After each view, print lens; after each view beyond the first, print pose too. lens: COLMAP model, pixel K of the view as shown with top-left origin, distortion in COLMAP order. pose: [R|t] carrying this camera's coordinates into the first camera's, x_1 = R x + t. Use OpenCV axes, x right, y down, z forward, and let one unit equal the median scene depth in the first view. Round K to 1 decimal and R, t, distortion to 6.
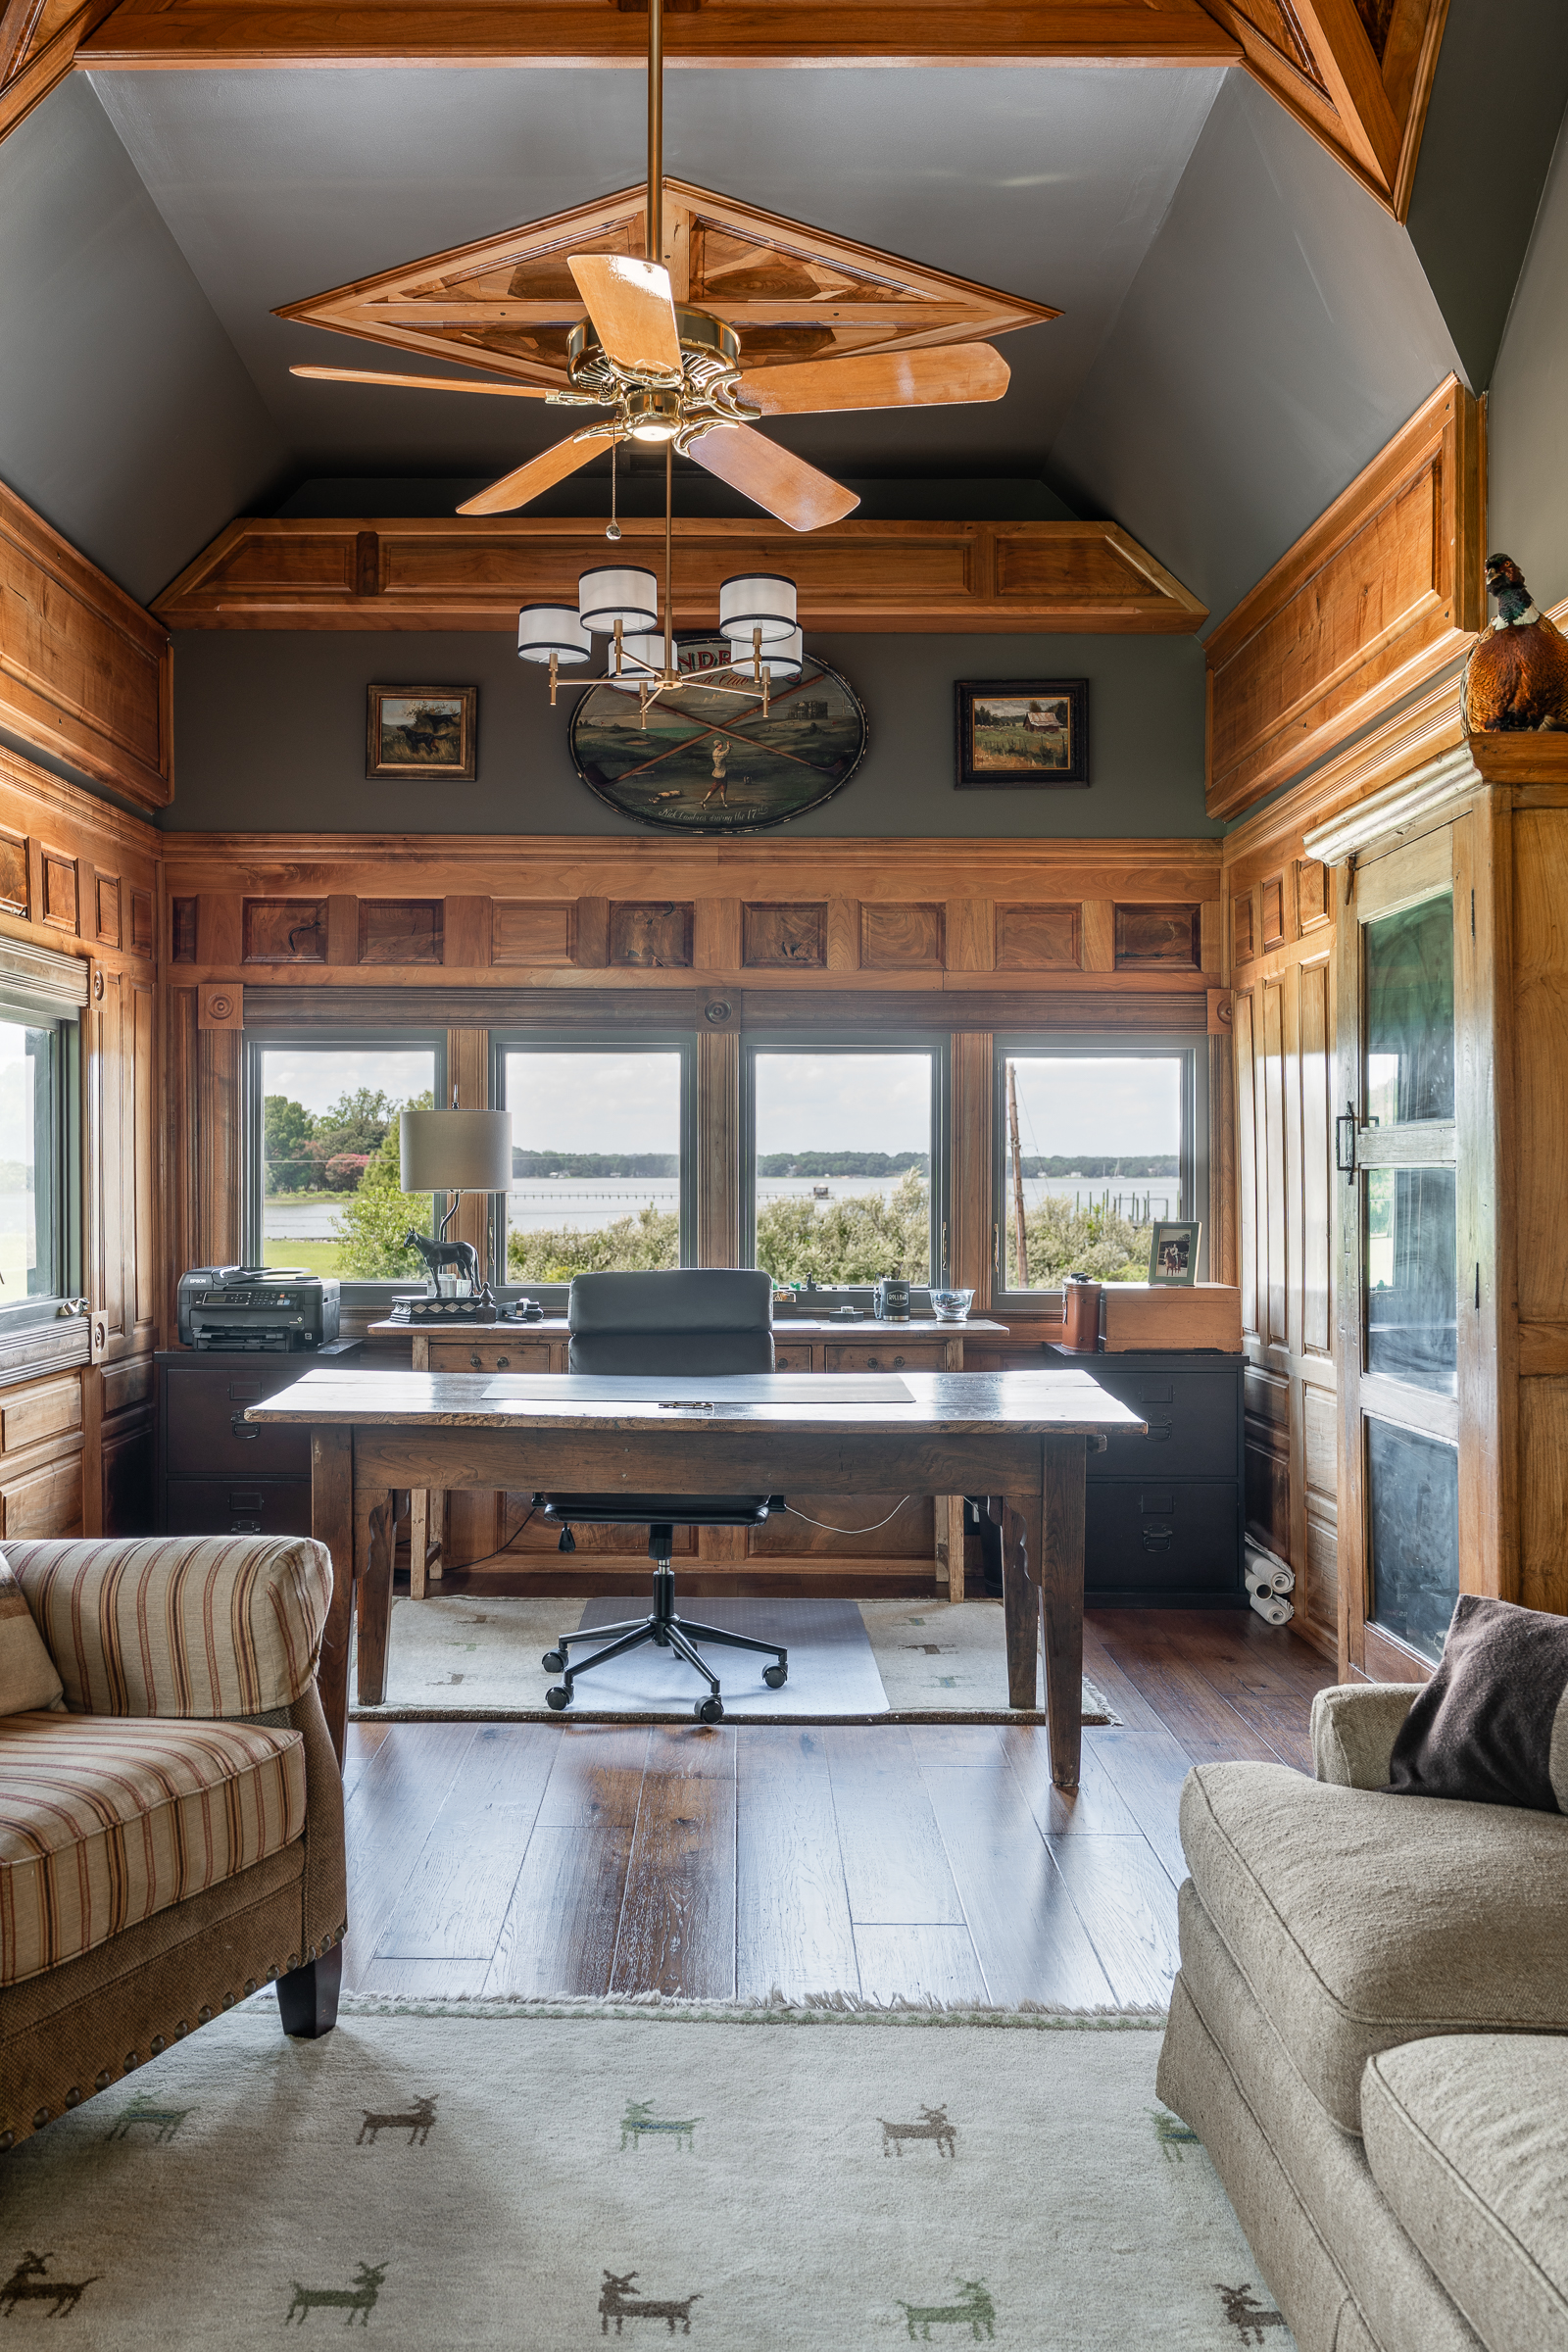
lens RADIAL K [[1996.4, 0, 676.5], [0, 1996.4, 1160.7], [0, 0, 1]] dist [0.002341, -0.001887]
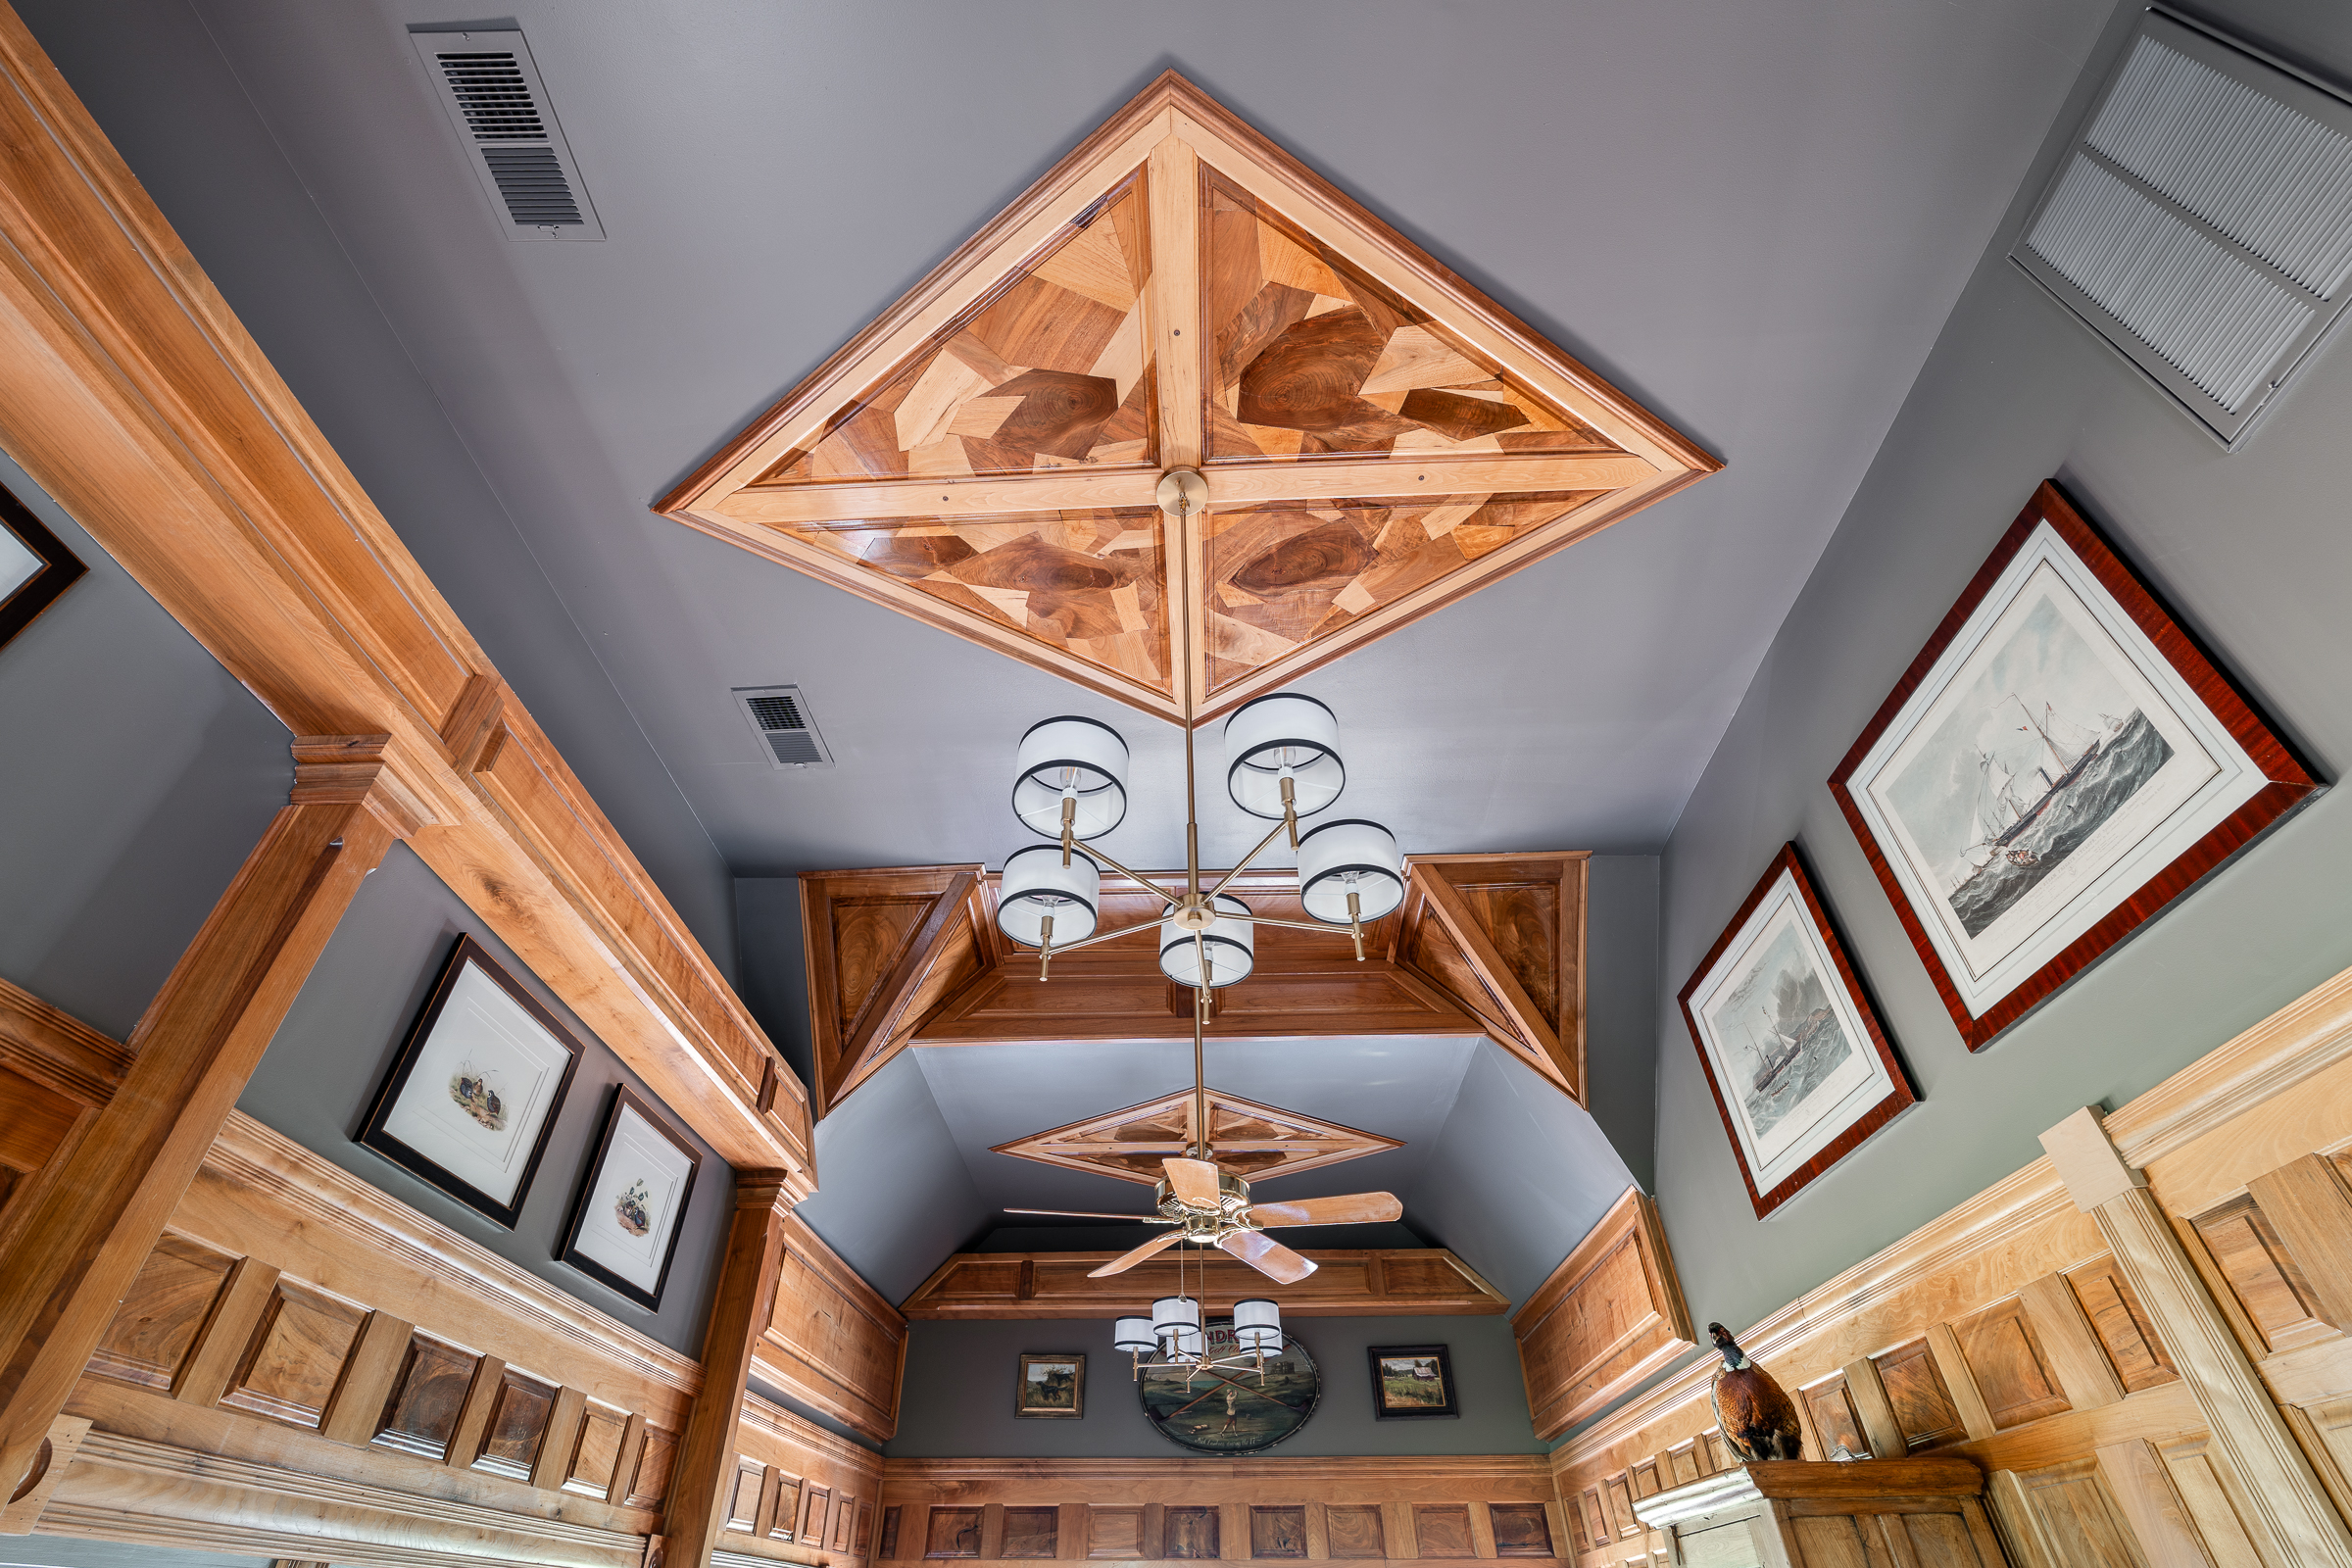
lens RADIAL K [[1046.4, 0, 1166.1], [0, 1046.4, 785.8], [0, 0, 1]] dist [-0.002903, -0.000388]
pose [[0.999856, -0.016415, -0.004251, -0.022296], [0.010029, 0.774658, -0.632301, -0.056853], [0.013672, 0.632167, 0.774711, 0.013065]]
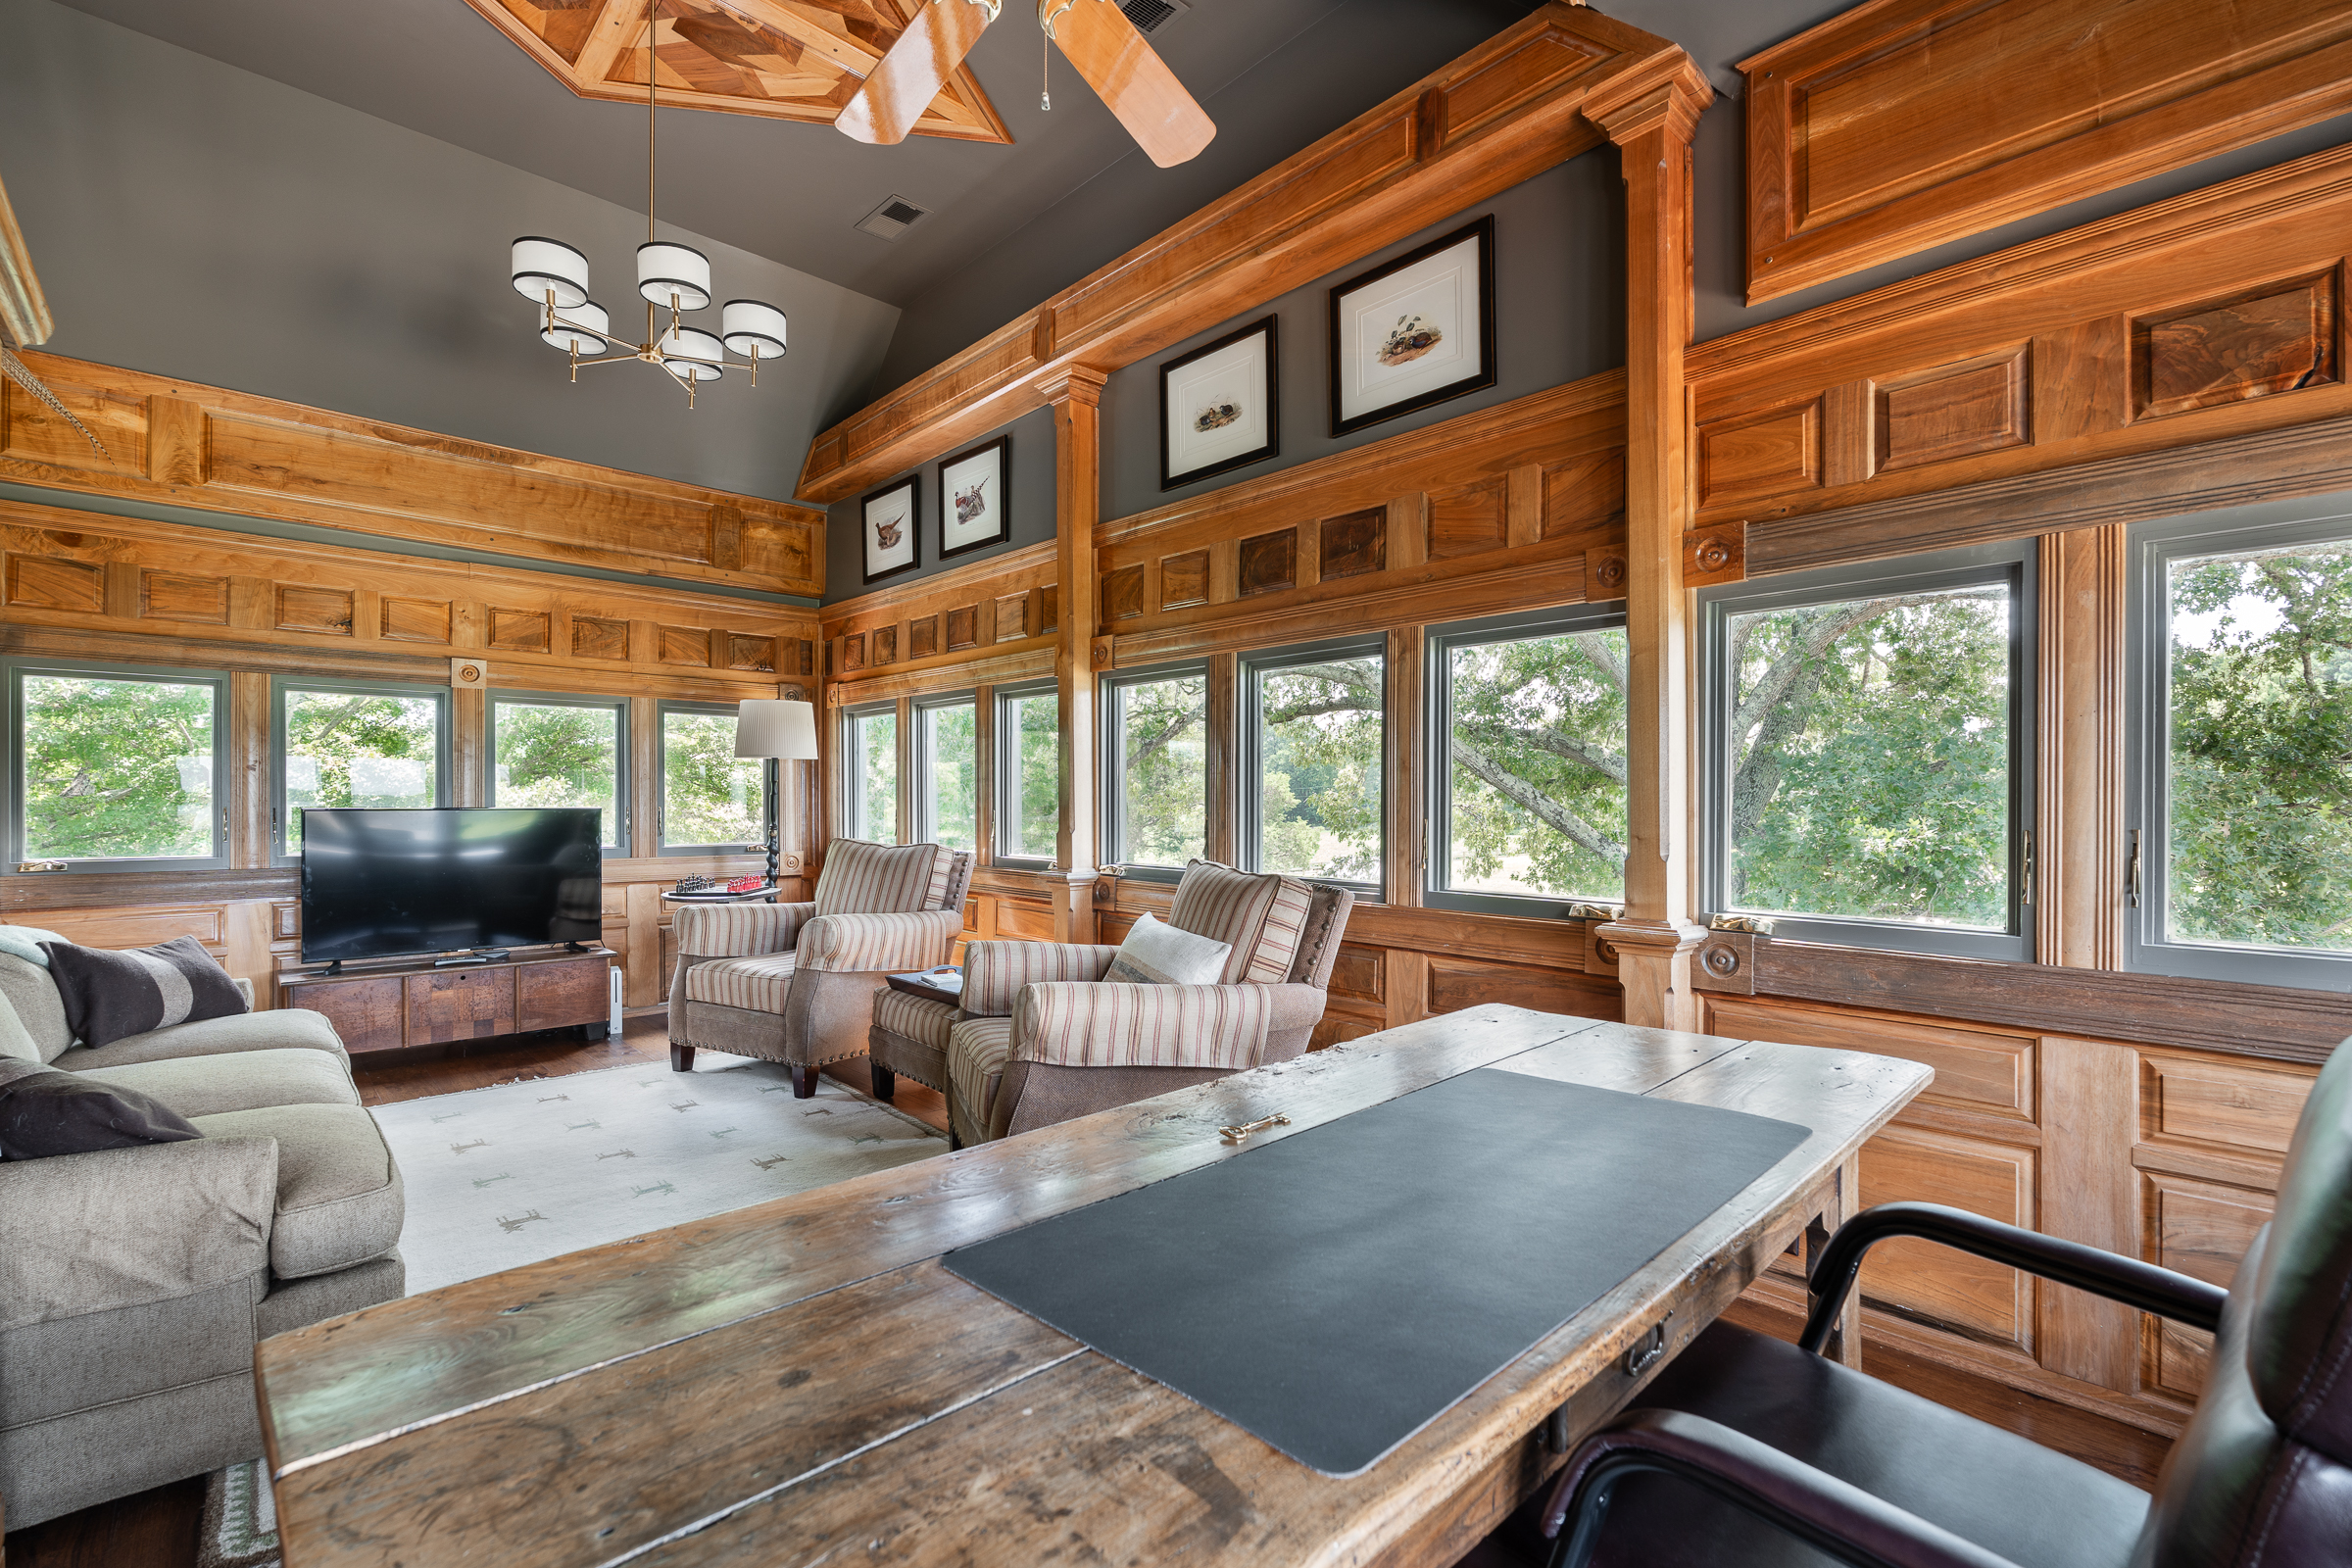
lens RADIAL K [[1046.4, 0, 1192.8], [0, 1046.4, 790.1], [0, 0, 1]] dist [-0.002903, -0.000388]
pose [[-0.711442, 0.010977, -0.702659, 0.184872], [0.013110, 0.999911, 0.002346, 0.009053], [0.702622, -0.007543, -0.711523, 0.919940]]
